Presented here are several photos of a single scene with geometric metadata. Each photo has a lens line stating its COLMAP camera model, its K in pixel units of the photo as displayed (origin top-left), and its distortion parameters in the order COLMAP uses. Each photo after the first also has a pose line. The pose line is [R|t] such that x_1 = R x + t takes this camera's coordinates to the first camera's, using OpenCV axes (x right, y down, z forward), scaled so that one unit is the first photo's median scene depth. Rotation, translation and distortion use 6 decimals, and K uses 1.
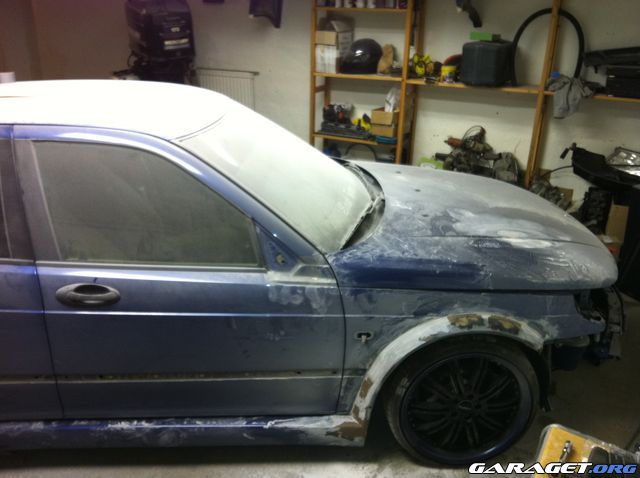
lens RADIAL K [[595.4, 0, 320.0], [0, 595.4, 239.0], [0, 0, 1]] dist [0.152201, -0.473884]
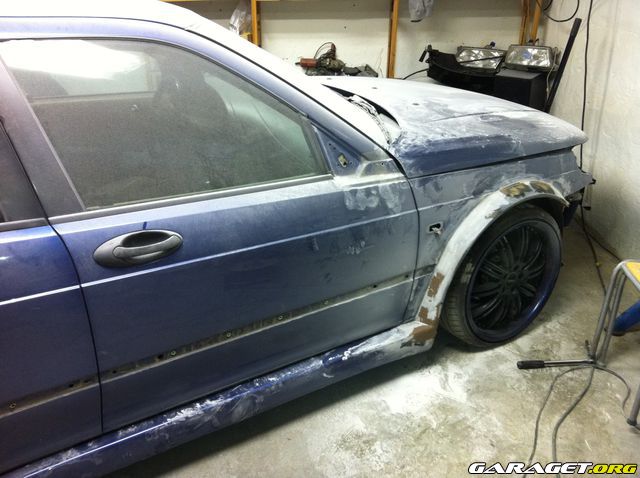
lens RADIAL K [[595.4, 0, 320.0], [0, 595.4, 239.0], [0, 0, 1]] dist [0.152201, -0.473884]
pose [[0.879816, -0.222342, 0.420105, -0.473662], [0.199779, 0.974967, 0.097612, 0.052606], [-0.431292, -0.001953, 0.902210, 0.240222]]
